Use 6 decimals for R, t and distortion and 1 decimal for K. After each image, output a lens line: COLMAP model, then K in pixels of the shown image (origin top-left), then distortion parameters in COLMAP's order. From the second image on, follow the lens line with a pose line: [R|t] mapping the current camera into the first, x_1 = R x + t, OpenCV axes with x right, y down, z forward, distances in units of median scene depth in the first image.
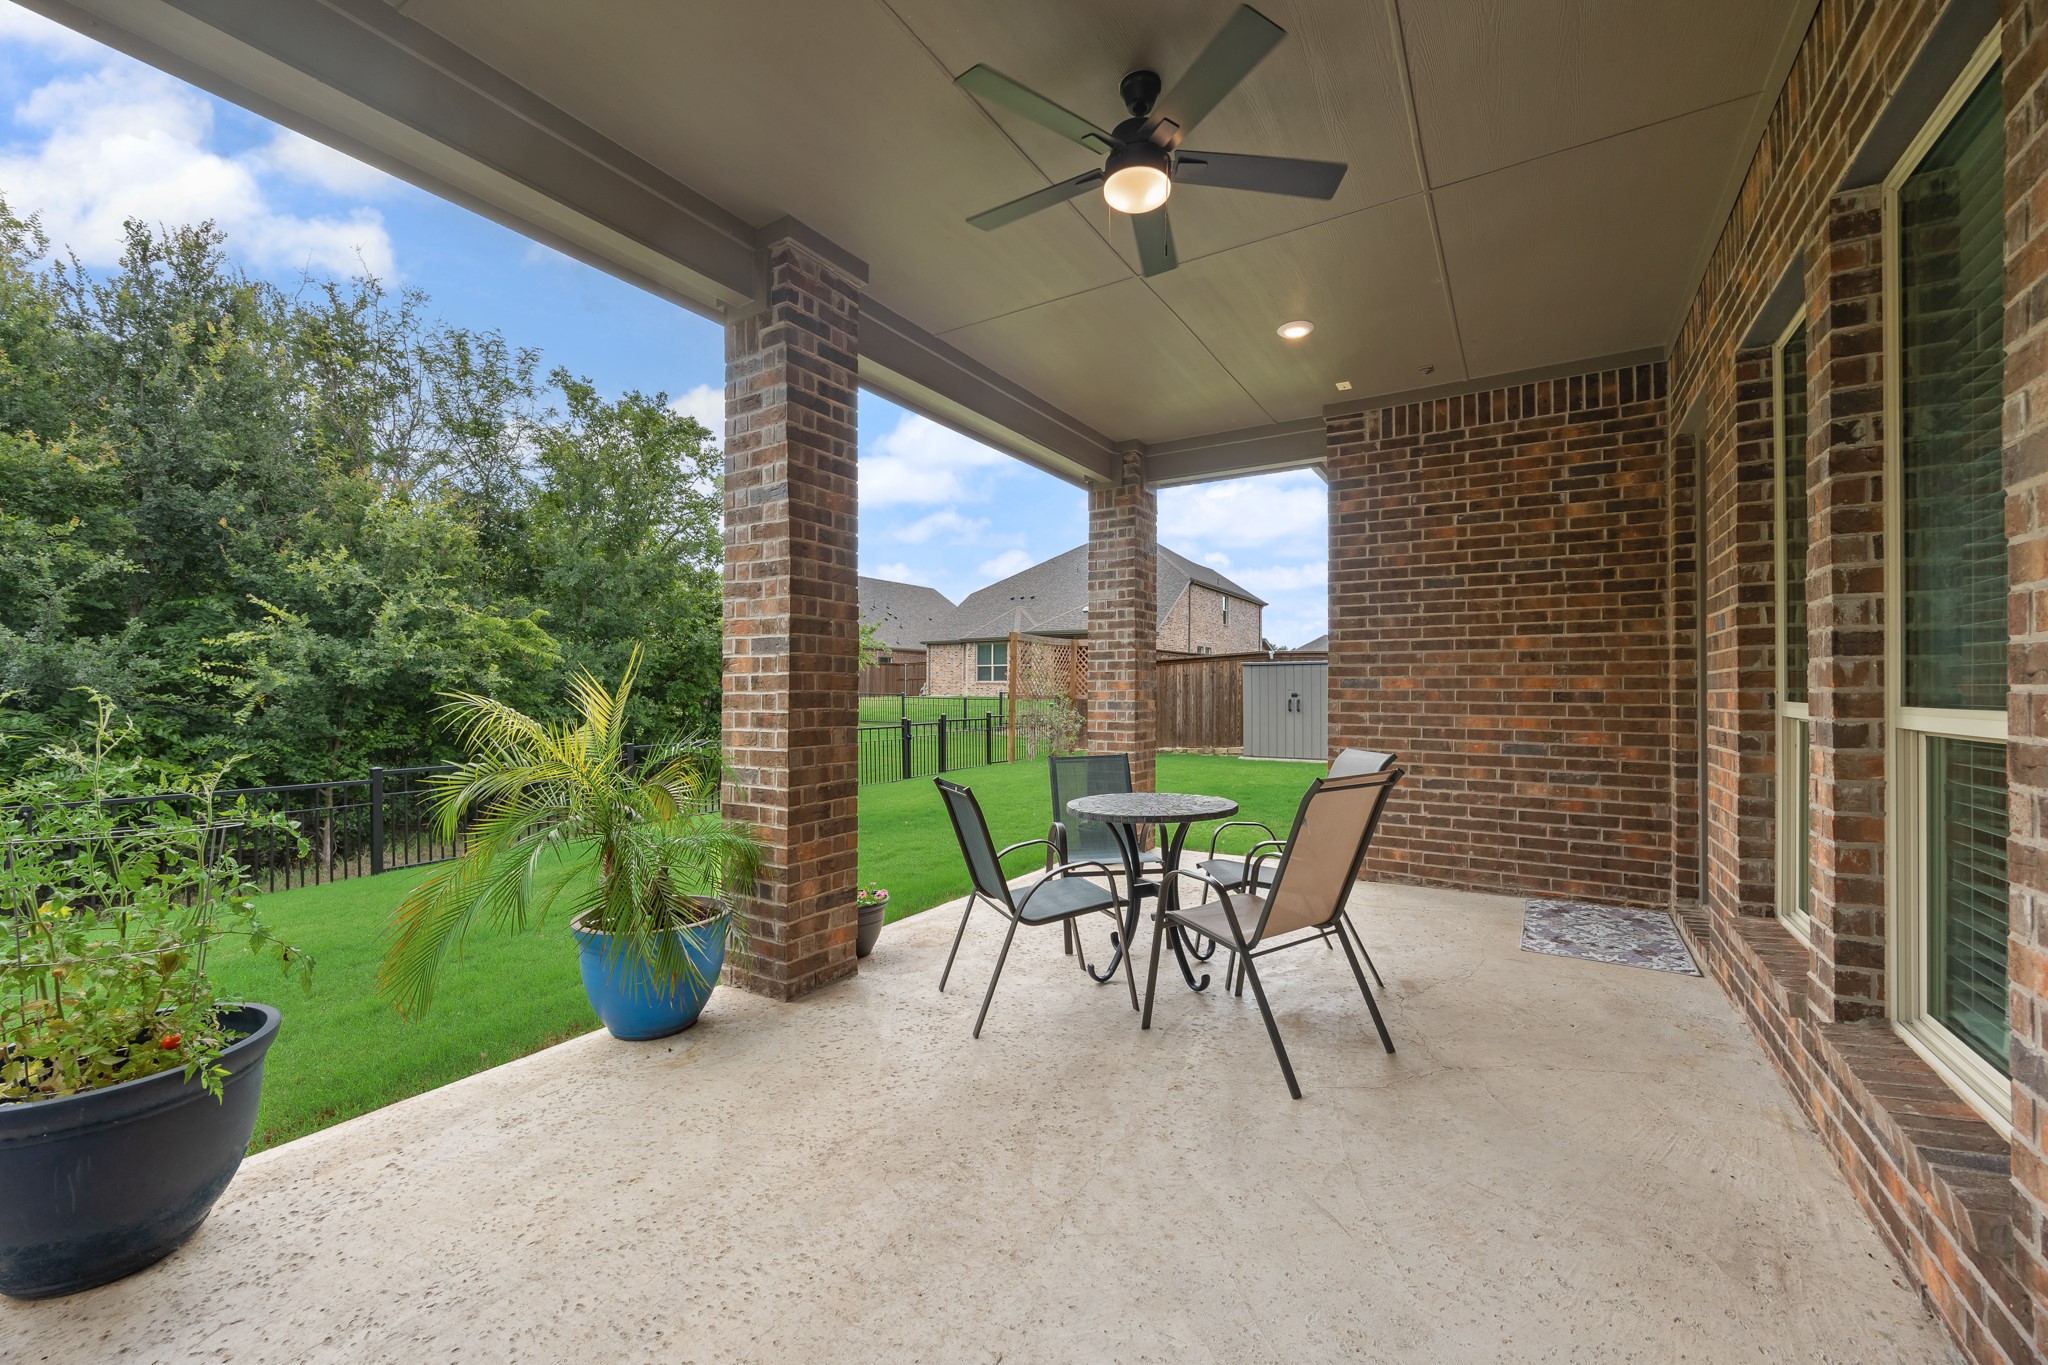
lens RADIAL K [[820.7, 0, 1030.8], [0, 820.7, 686.1], [0, 0, 1]] dist [-0.000705, 0.000797]
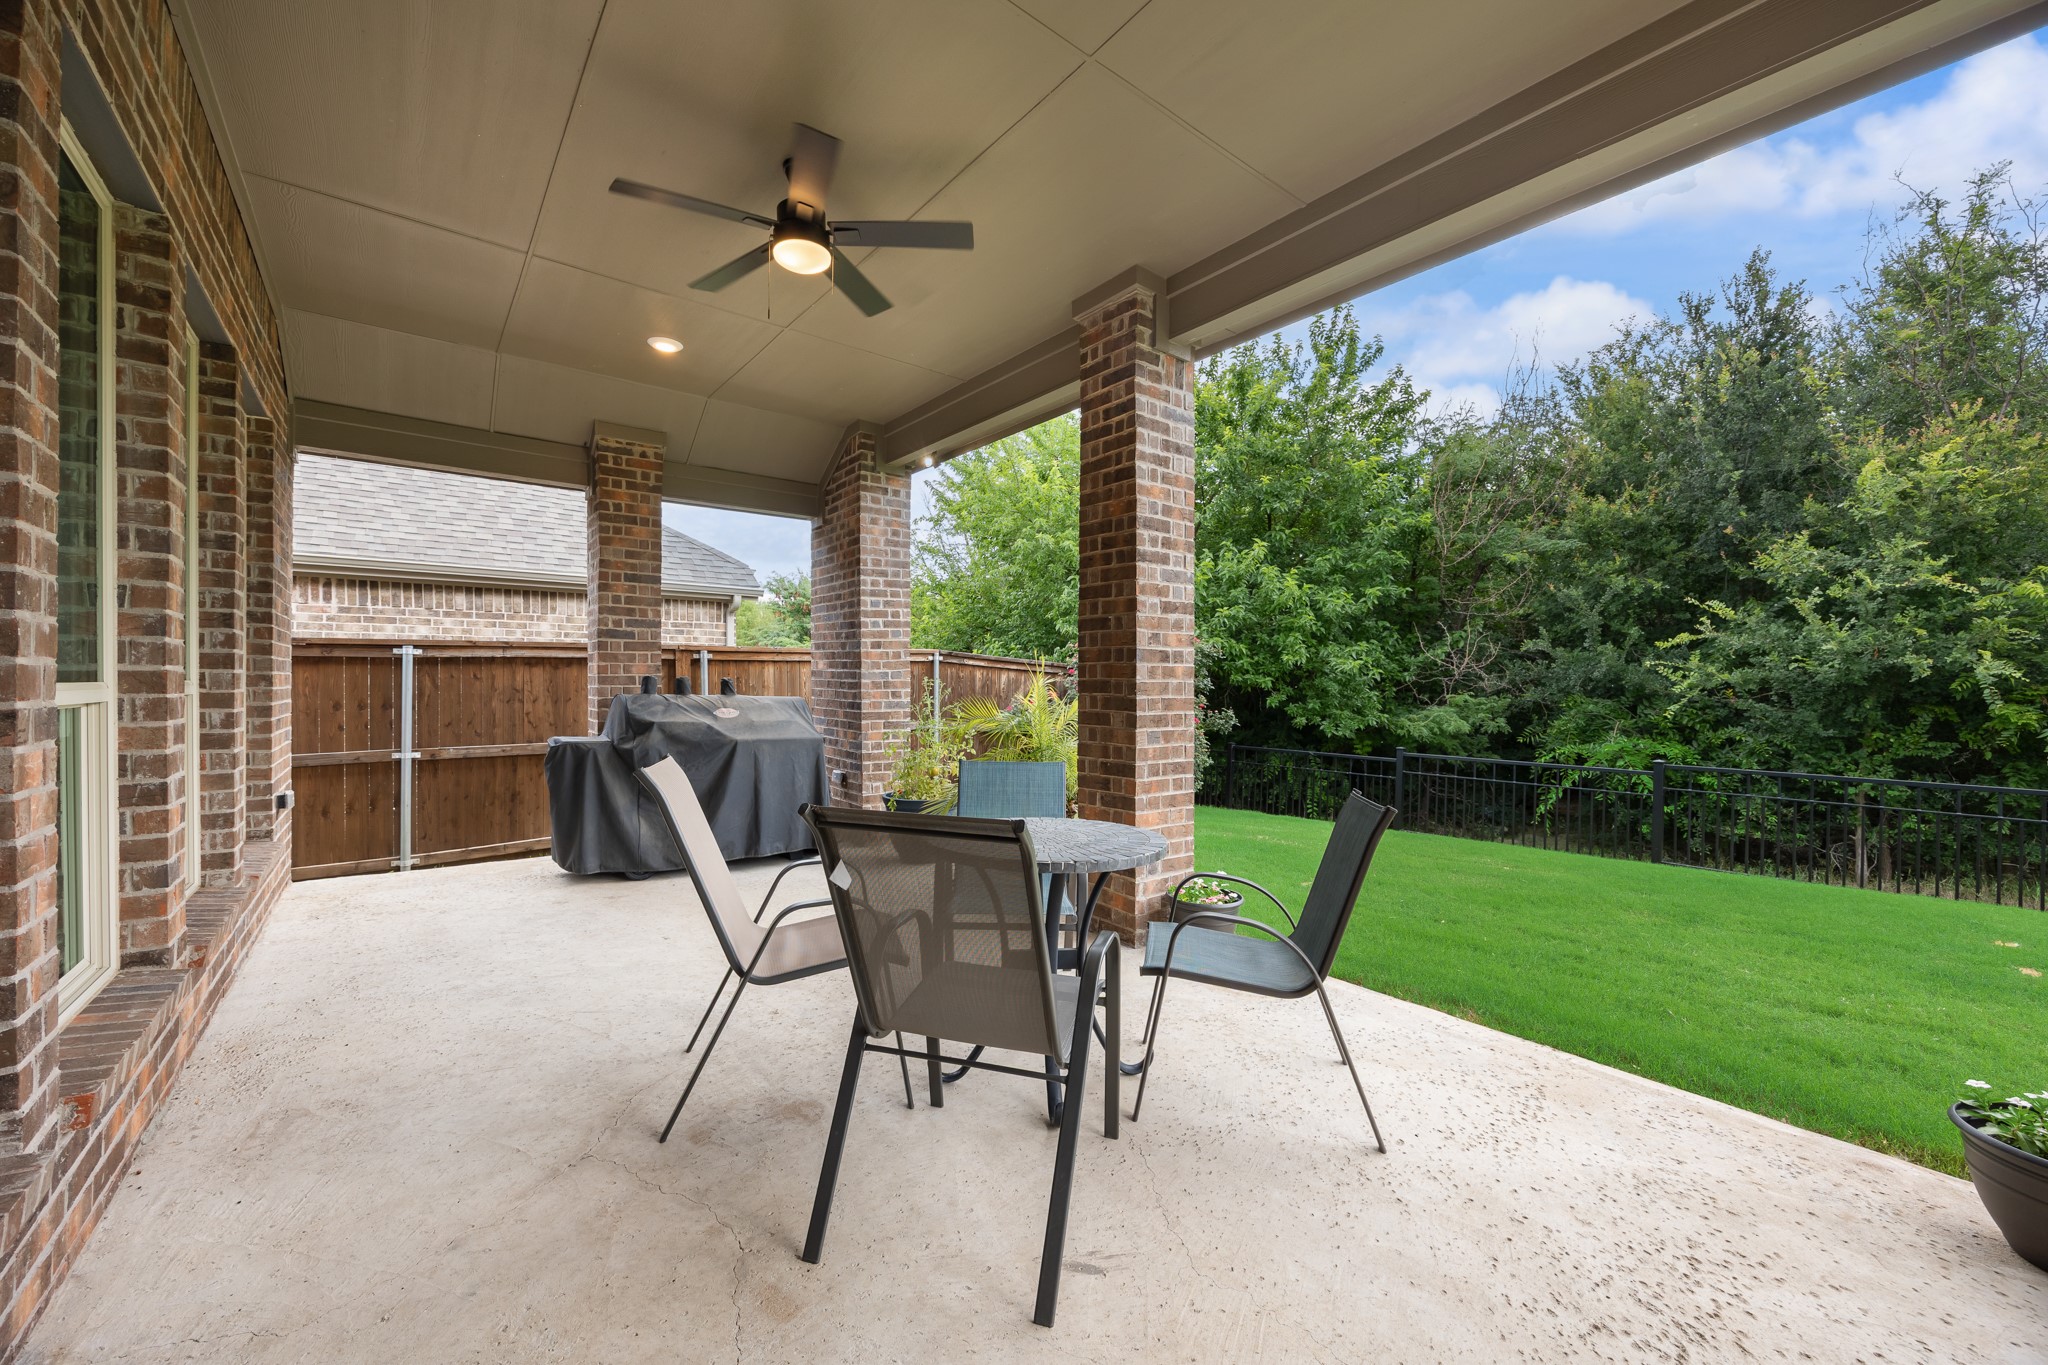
lens RADIAL K [[820.7, 0, 1024.5], [0, 820.7, 680.7], [0, 0, 1]] dist [-0.000705, 0.000797]
pose [[-0.371885, -0.004465, -0.928268, 0.866125], [-0.004081, 0.999987, -0.003175, 0.013265], [0.928270, 0.002608, -0.371898, 1.347261]]
